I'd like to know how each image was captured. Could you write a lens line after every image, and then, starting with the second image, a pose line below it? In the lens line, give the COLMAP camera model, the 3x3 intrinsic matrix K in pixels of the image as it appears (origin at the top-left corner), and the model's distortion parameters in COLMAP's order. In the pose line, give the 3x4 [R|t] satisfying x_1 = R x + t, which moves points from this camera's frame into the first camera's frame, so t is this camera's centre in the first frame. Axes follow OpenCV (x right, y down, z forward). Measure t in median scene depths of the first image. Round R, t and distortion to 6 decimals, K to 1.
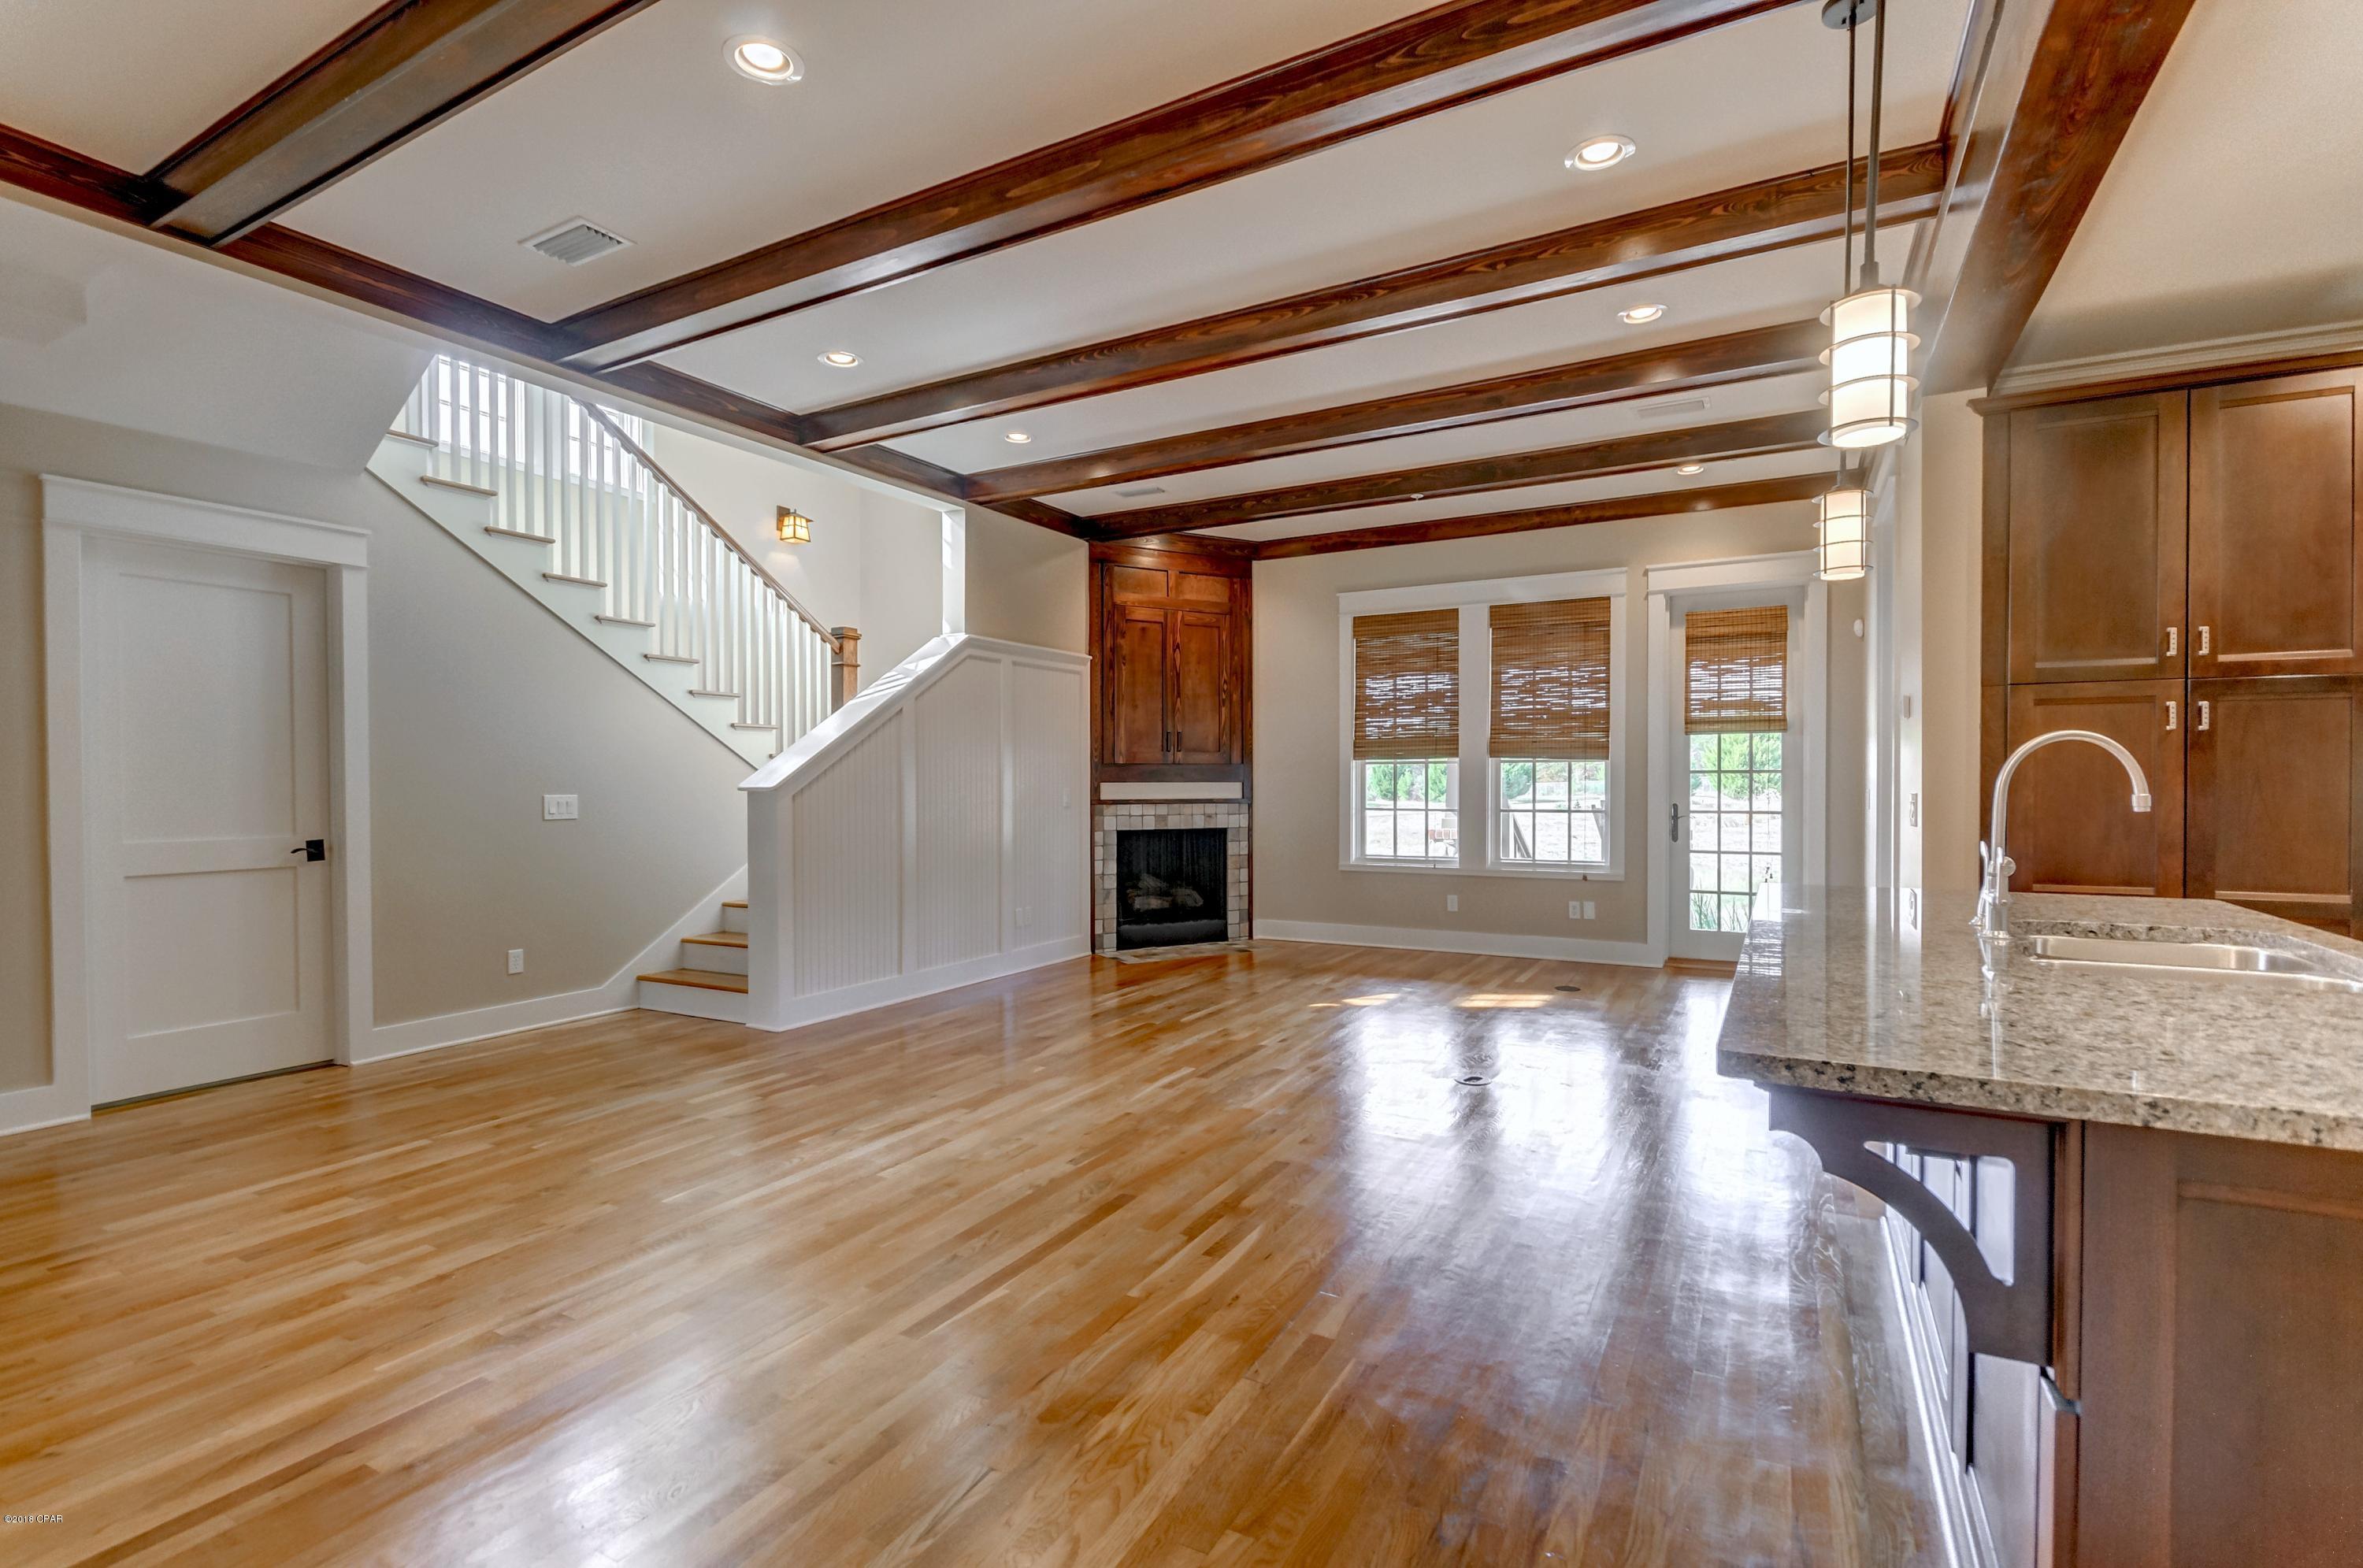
lens RADIAL K [[1081.8, 0, 1178.0], [0, 1081.8, 793.1], [0, 0, 1]] dist [-0.001761, -0.000583]
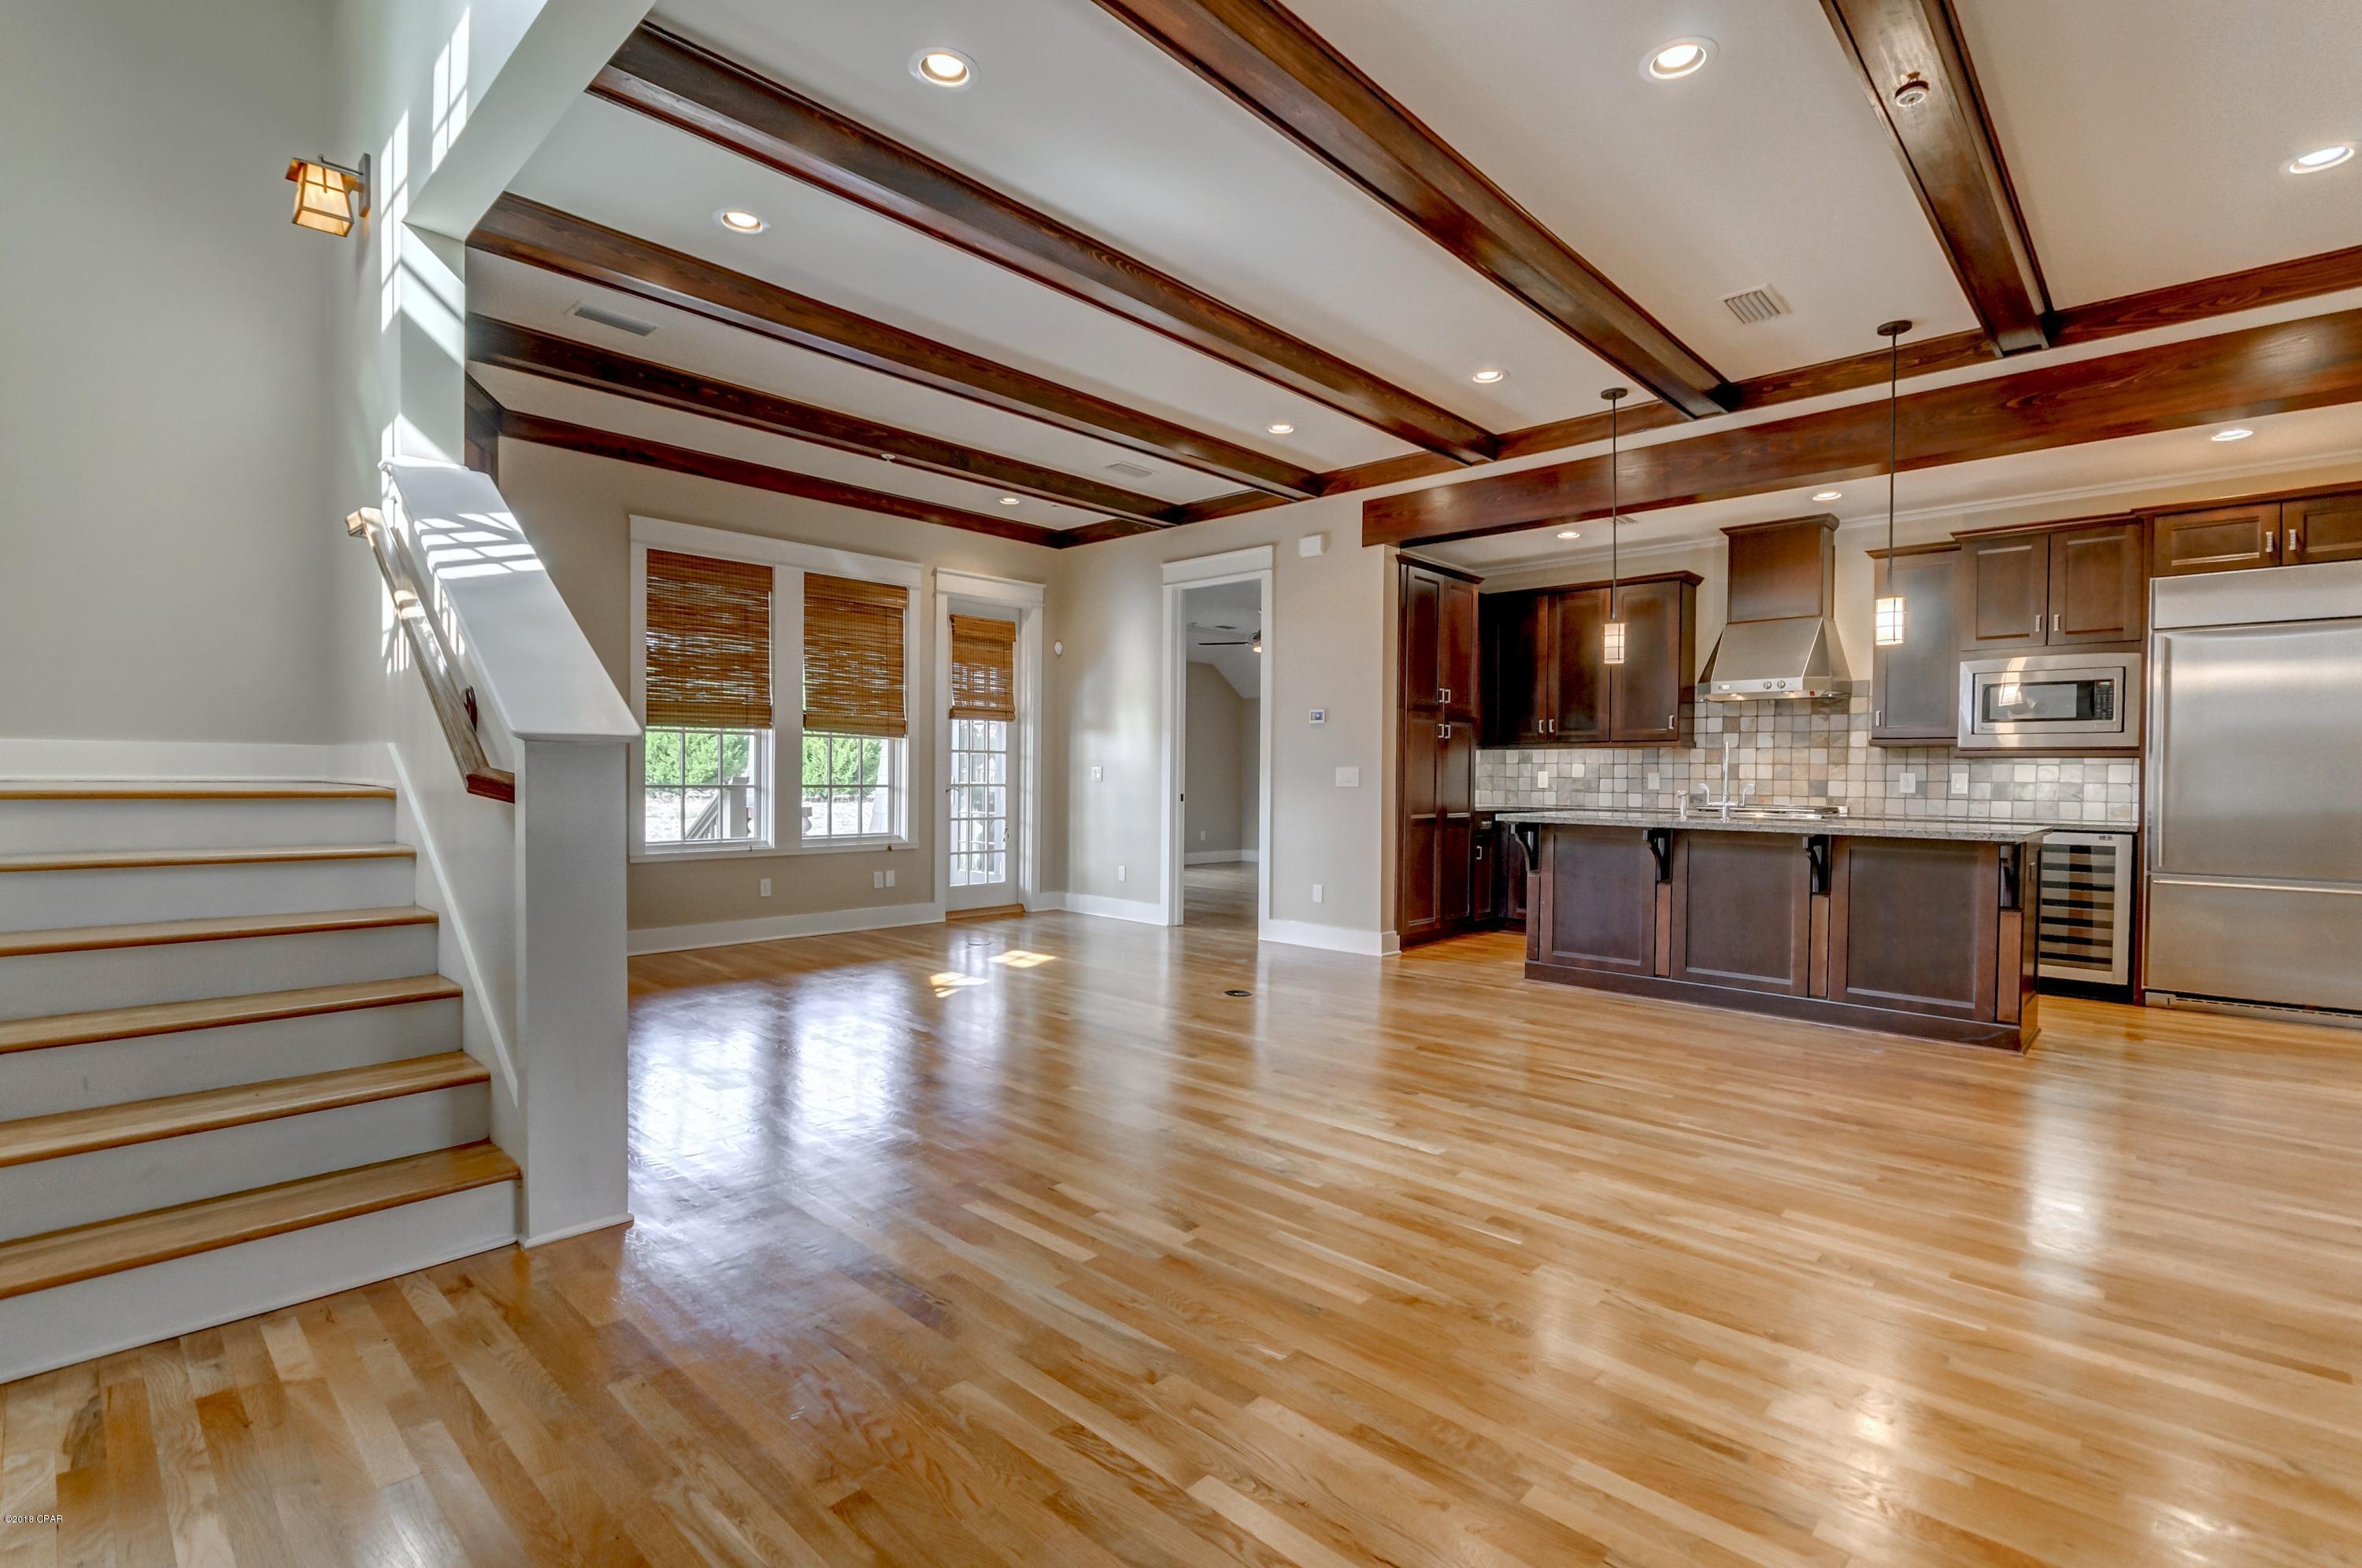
lens RADIAL K [[1093.0, 0, 1178.2], [0, 1093.0, 783.3], [0, 0, 1]] dist [0.000448, -0.000608]
pose [[0.243521, -0.003109, 0.969891, -0.616376], [-0.000463, 0.999994, 0.003321, 0.011411], [-0.969896, -0.001258, 0.243518, 0.481001]]
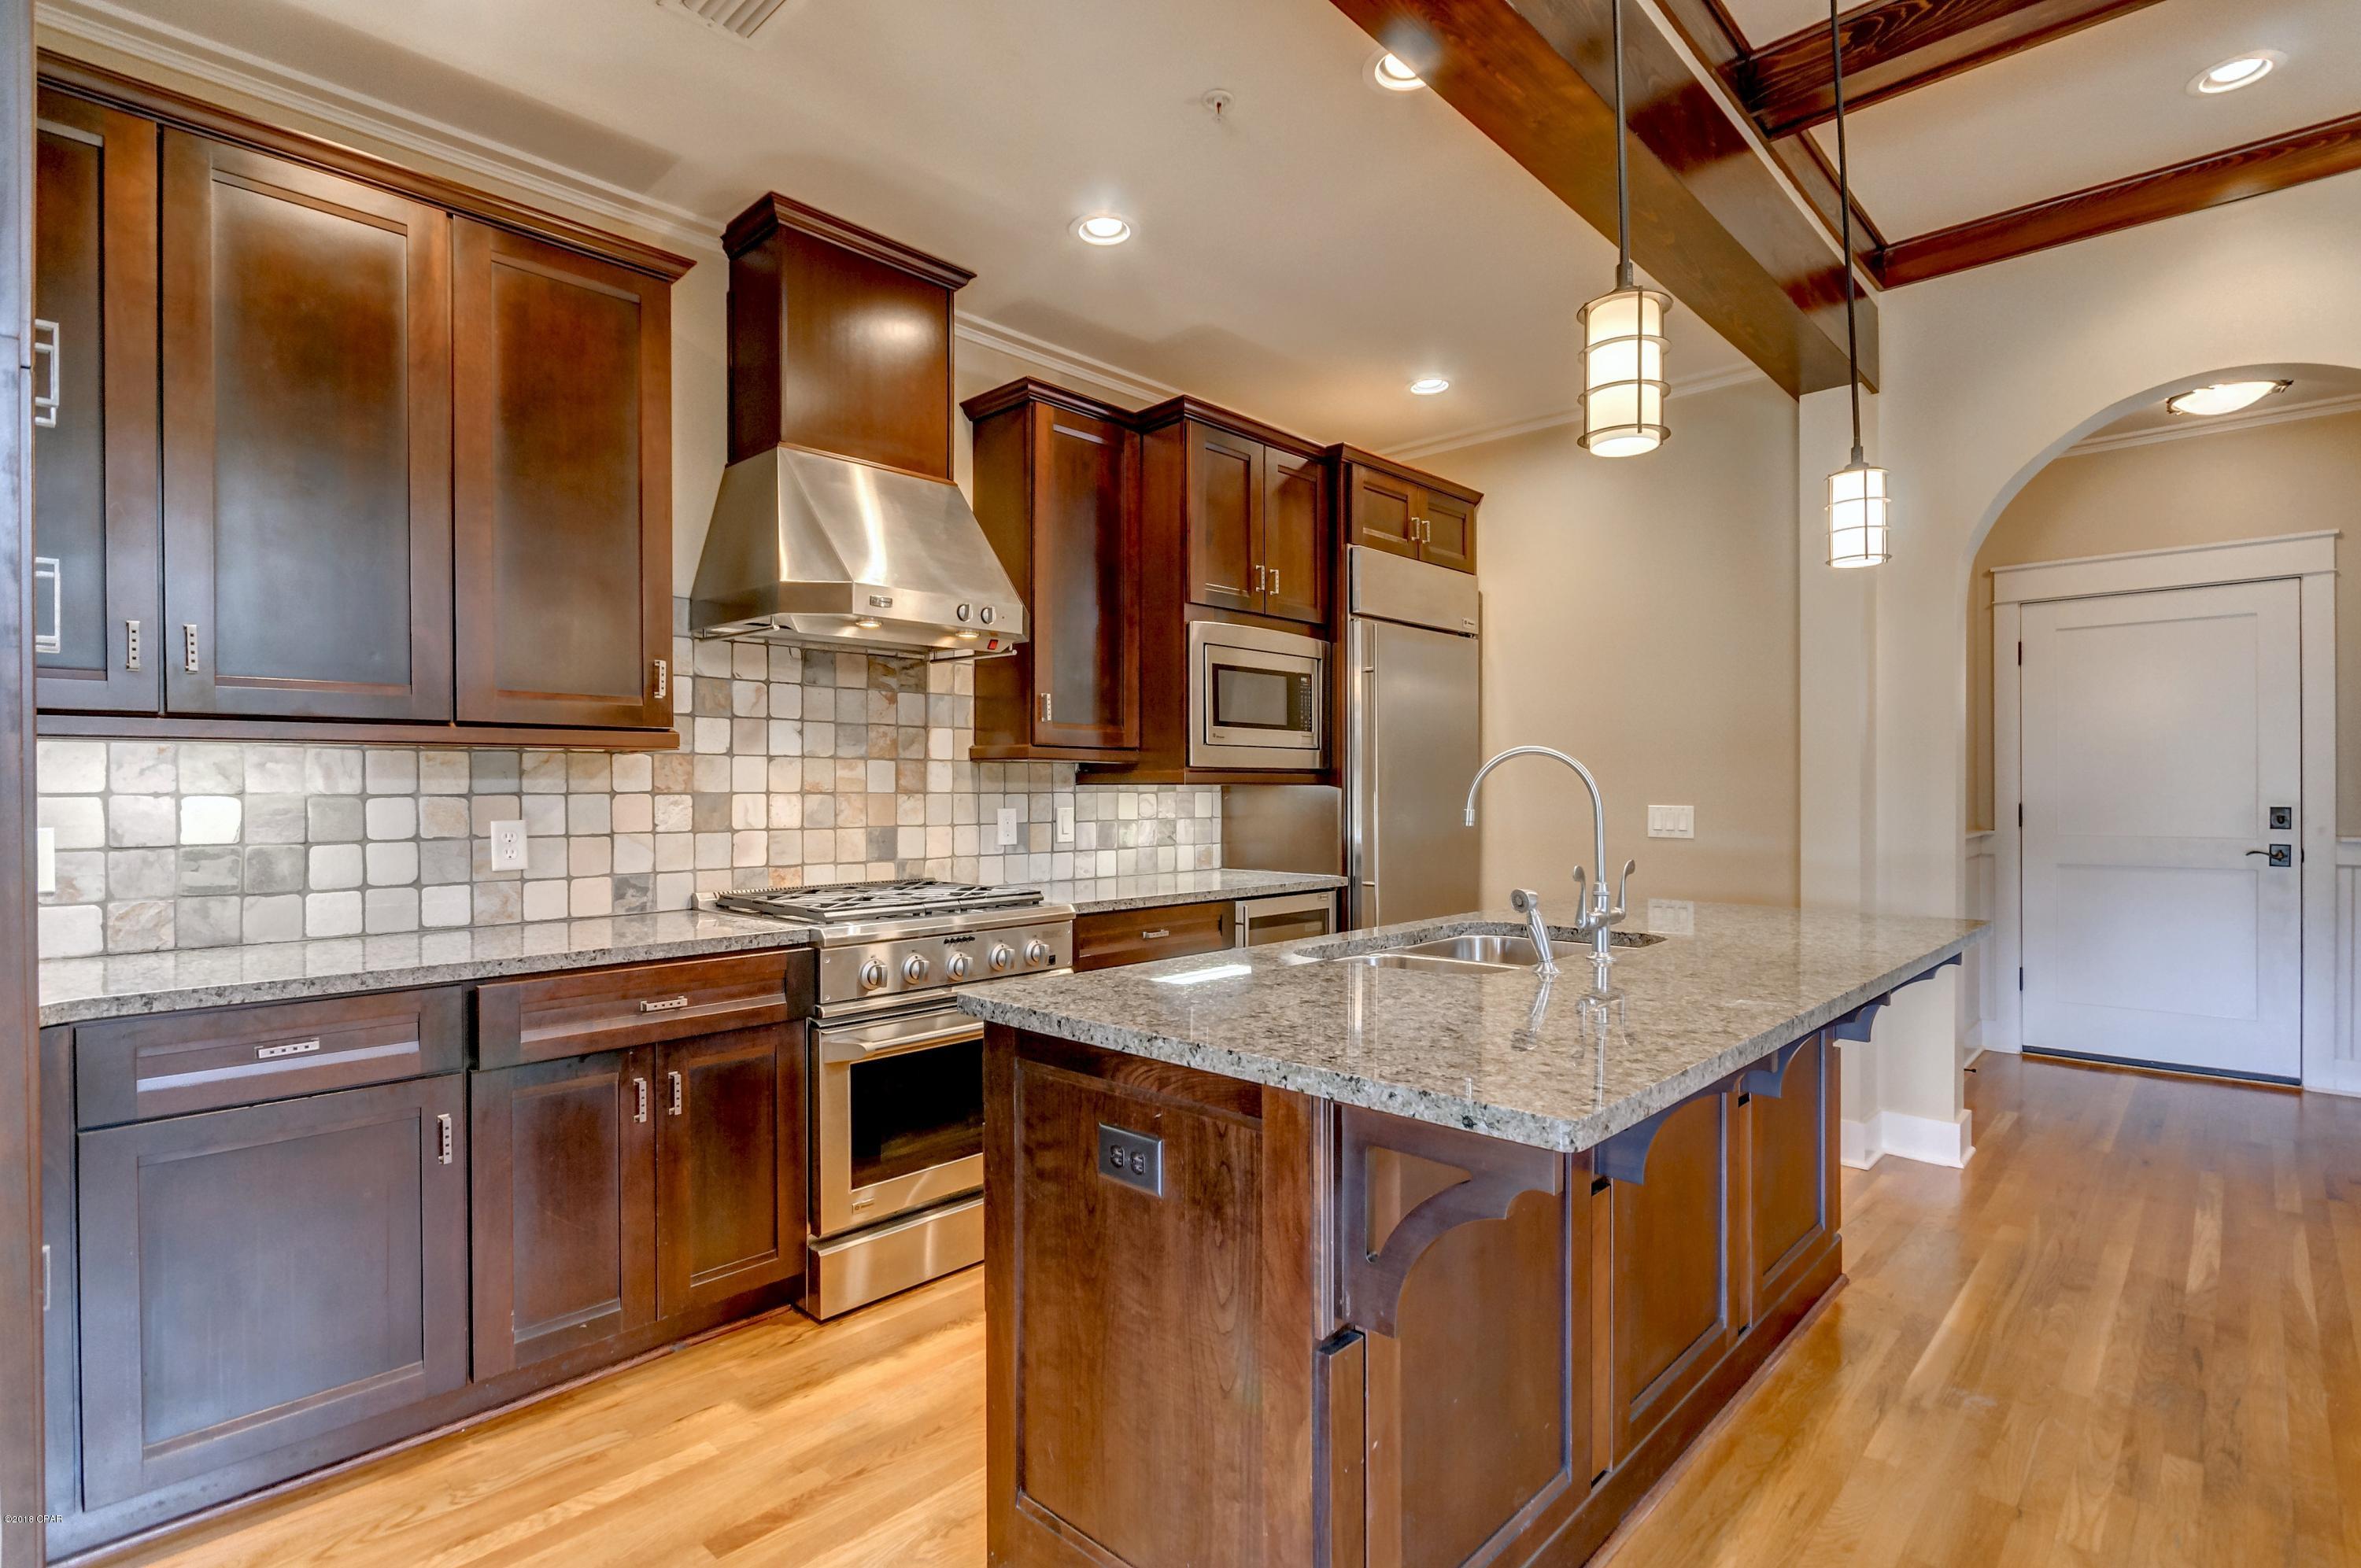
lens RADIAL K [[1156.1, 0, 1181.2], [0, 1156.1, 792.5], [0, 0, 1]] dist [0.018400, -0.000581]
pose [[-0.970378, 0.006292, 0.241509, 0.257170], [0.008965, 0.999910, 0.009974, -0.007595], [-0.241425, 0.011844, -0.970347, 0.618867]]
